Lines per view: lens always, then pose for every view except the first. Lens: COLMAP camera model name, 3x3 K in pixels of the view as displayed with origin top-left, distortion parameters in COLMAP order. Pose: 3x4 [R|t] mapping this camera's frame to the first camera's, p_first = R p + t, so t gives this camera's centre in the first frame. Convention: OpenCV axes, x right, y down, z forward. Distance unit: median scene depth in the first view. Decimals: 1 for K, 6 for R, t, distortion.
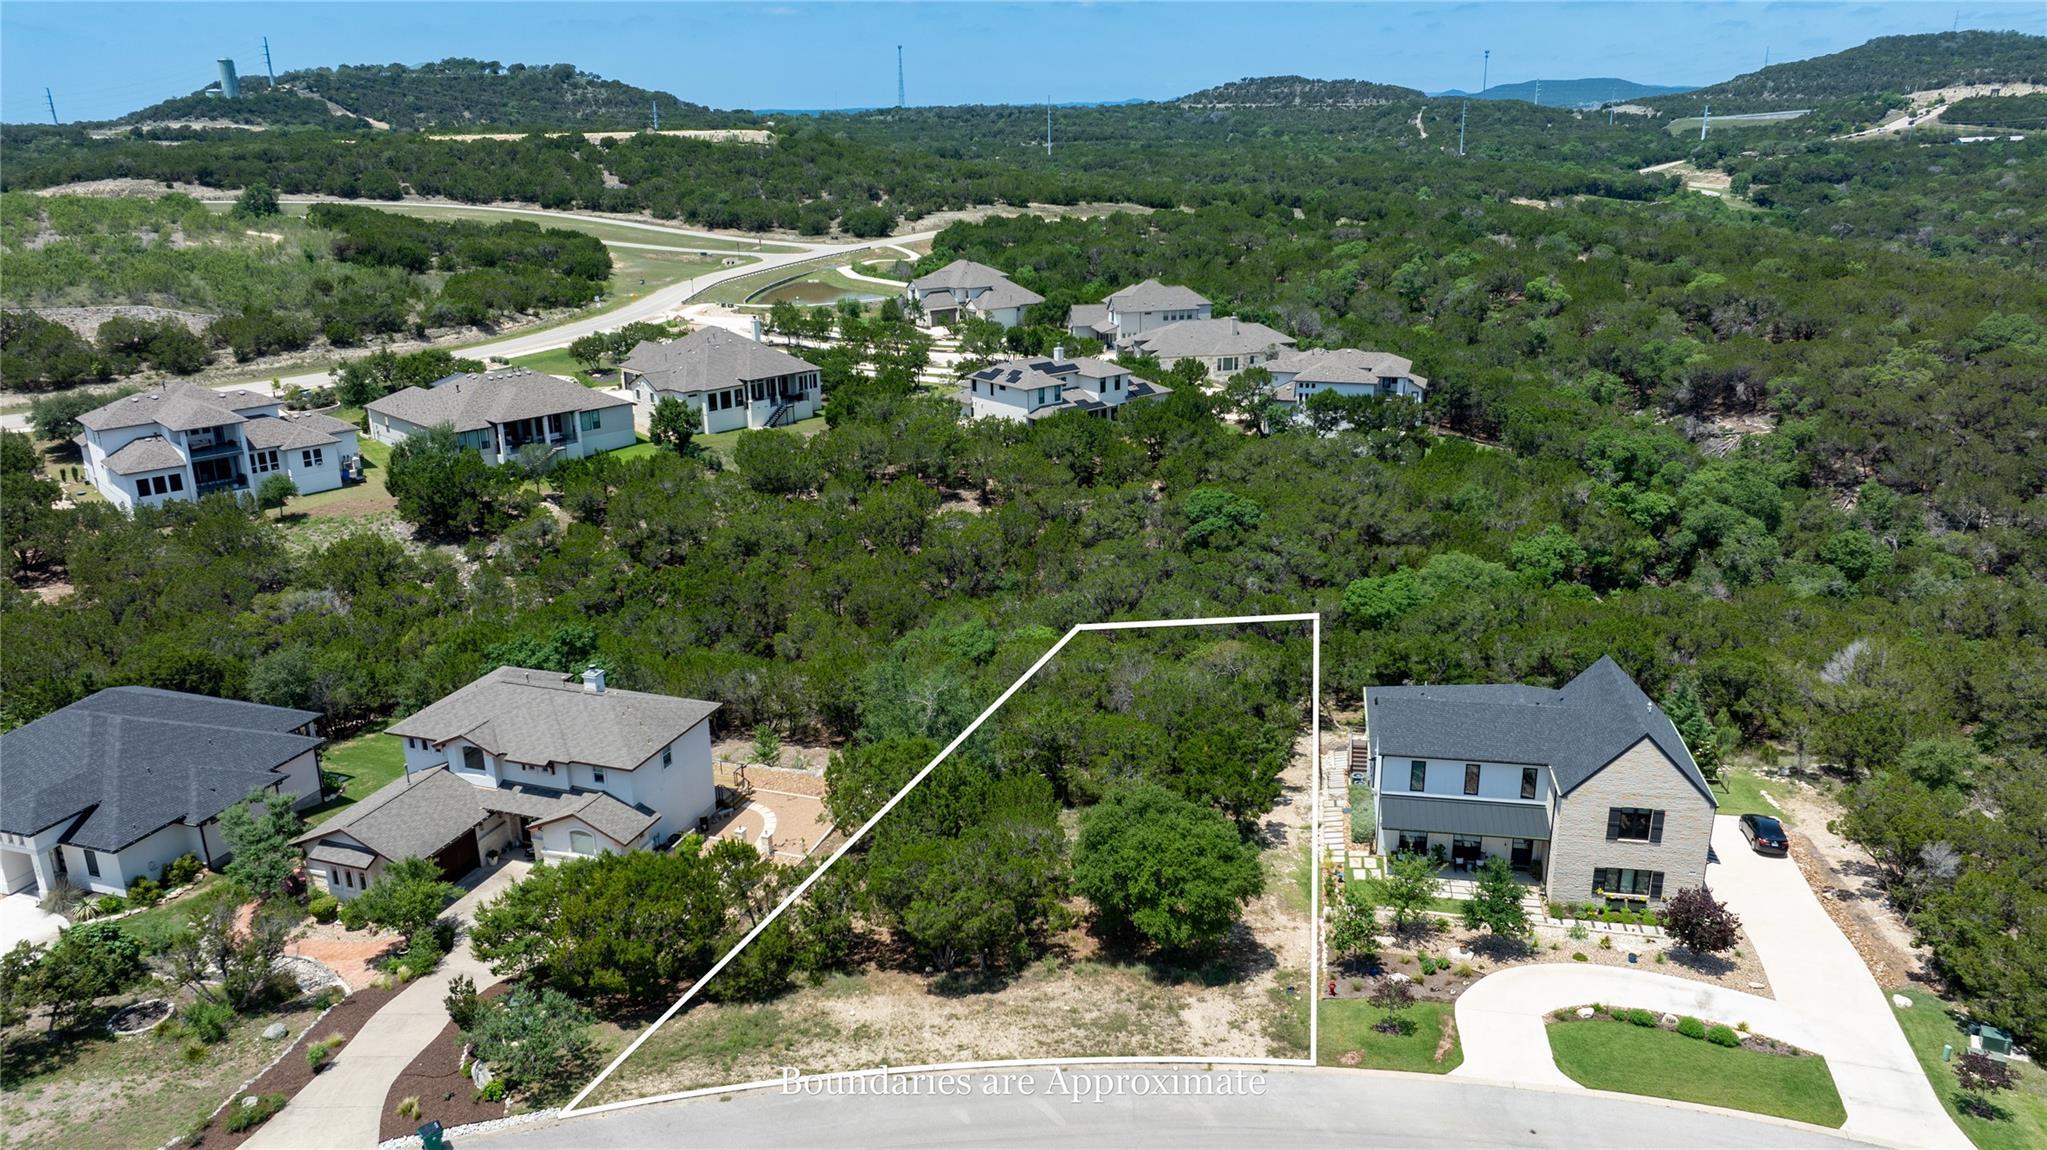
lens RADIAL K [[1437.2, 0, 1023.5], [0, 1437.2, 575.0], [0, 0, 1]] dist [-0.020596, 0.003130]
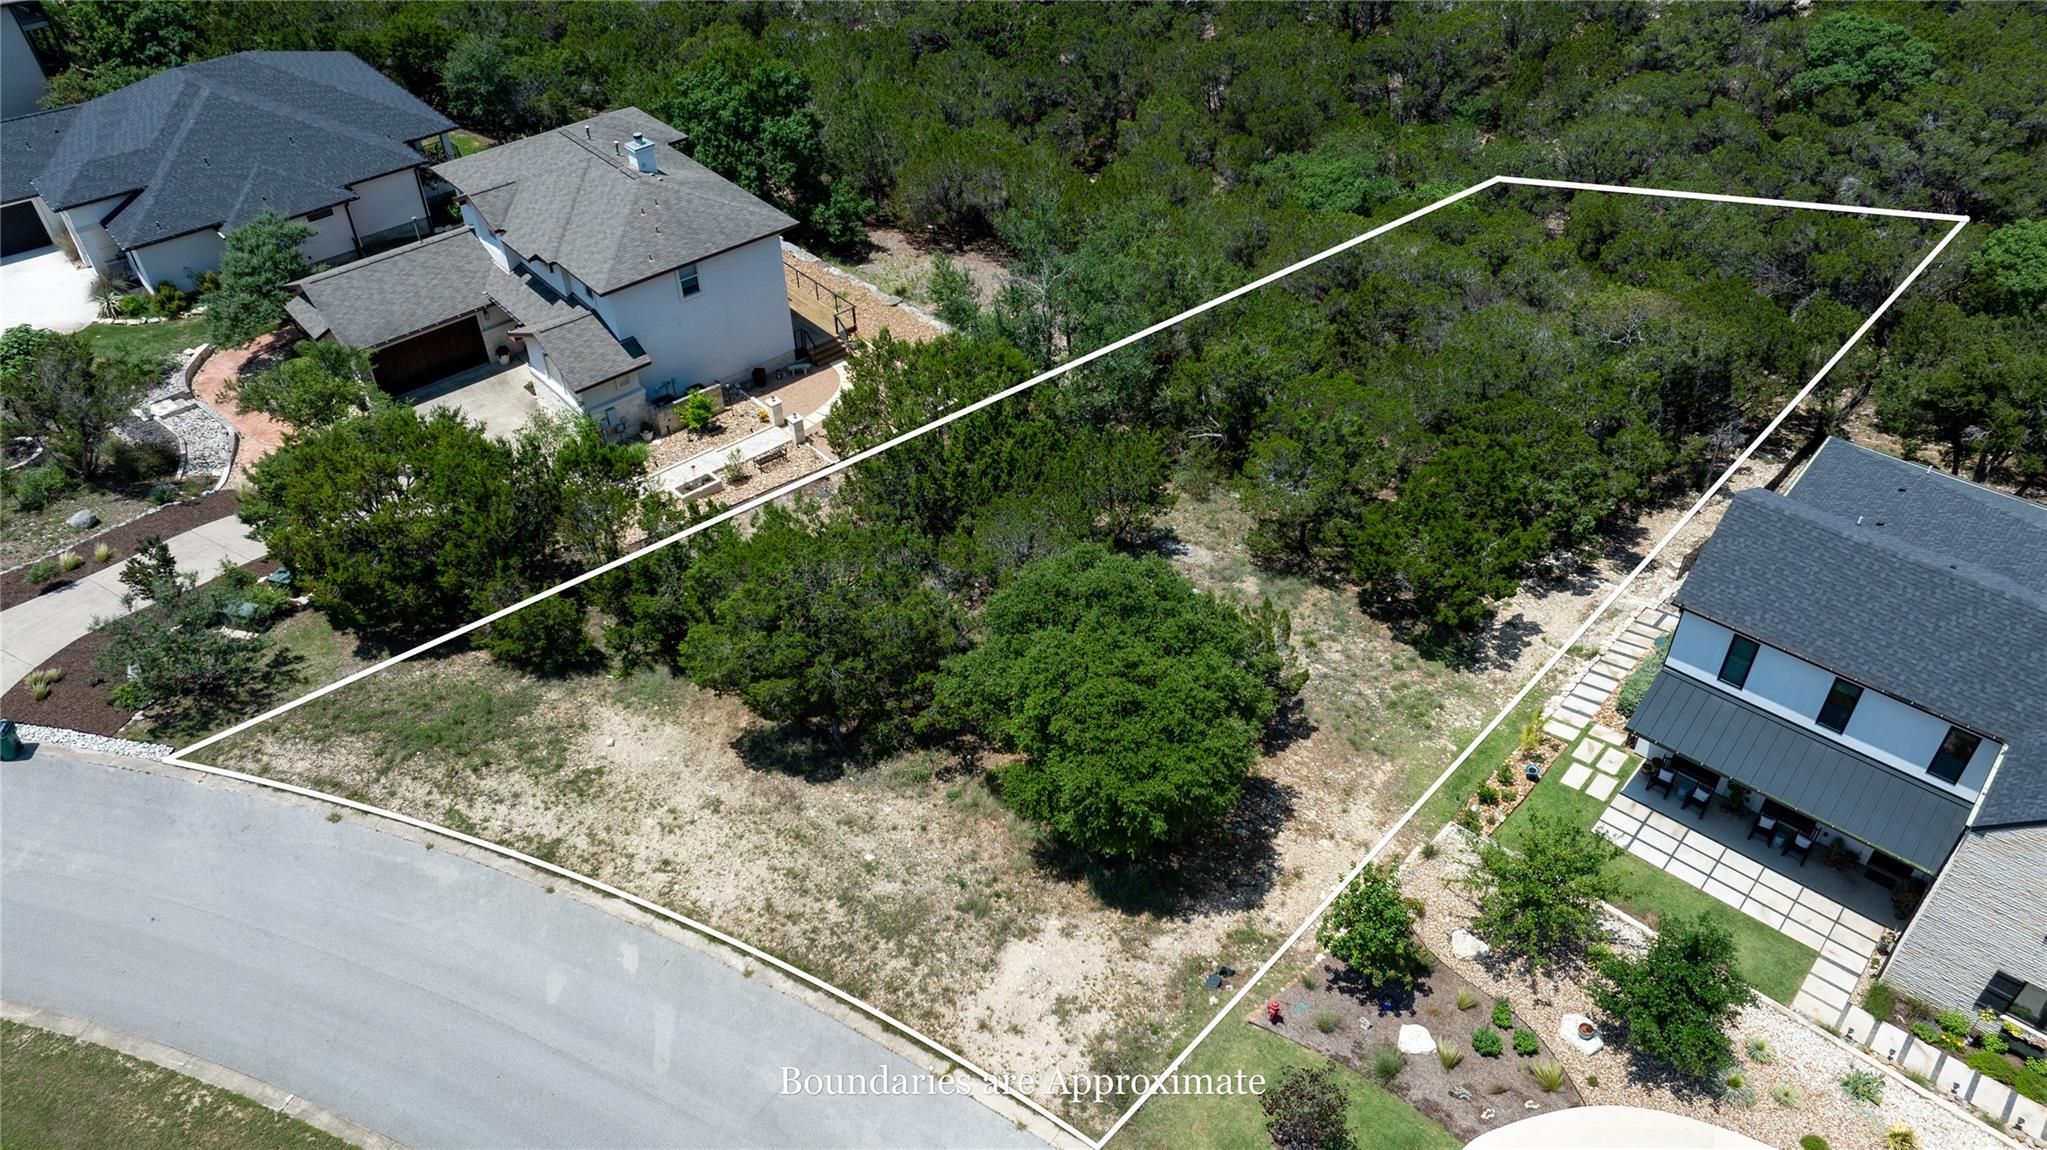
lens RADIAL K [[1436.5, 0, 1023.5], [0, 1436.5, 575.0], [0, 0, 1]] dist [-0.066803, 0.083024]
pose [[0.864843, 0.319695, -0.387094, 0.254383], [-0.152206, 0.901715, 0.404653, -0.066023], [0.478414, -0.291043, 0.828501, 0.472436]]
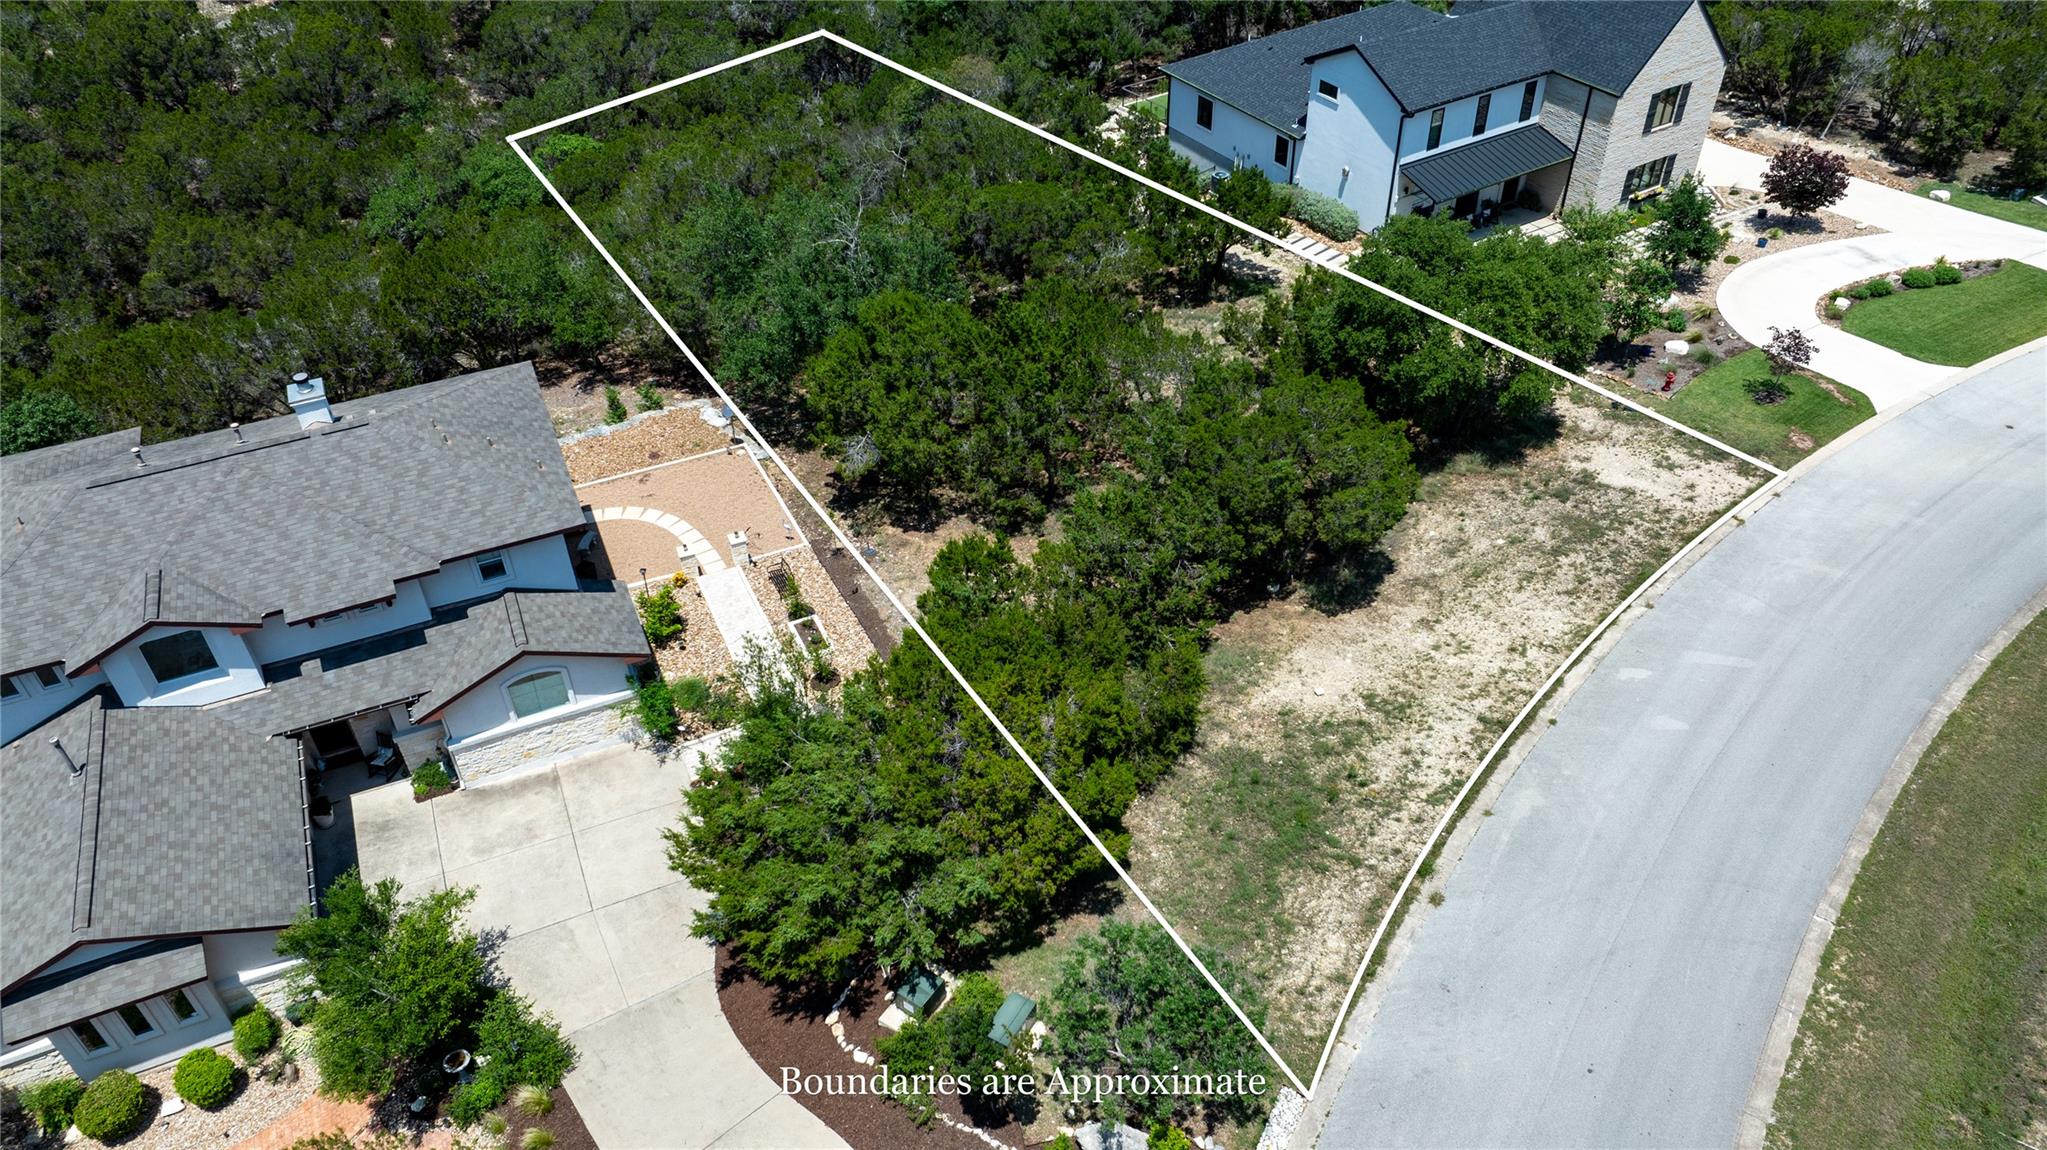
lens RADIAL K [[1441.9, 0, 1023.5], [0, 1441.9, 575.0], [0, 0, 1]] dist [-0.029975, 0.025261]
pose [[0.728541, -0.431453, 0.532049, -0.455405], [0.217627, 0.882257, 0.417446, -0.027269], [-0.649512, -0.188338, 0.736656, 0.542032]]
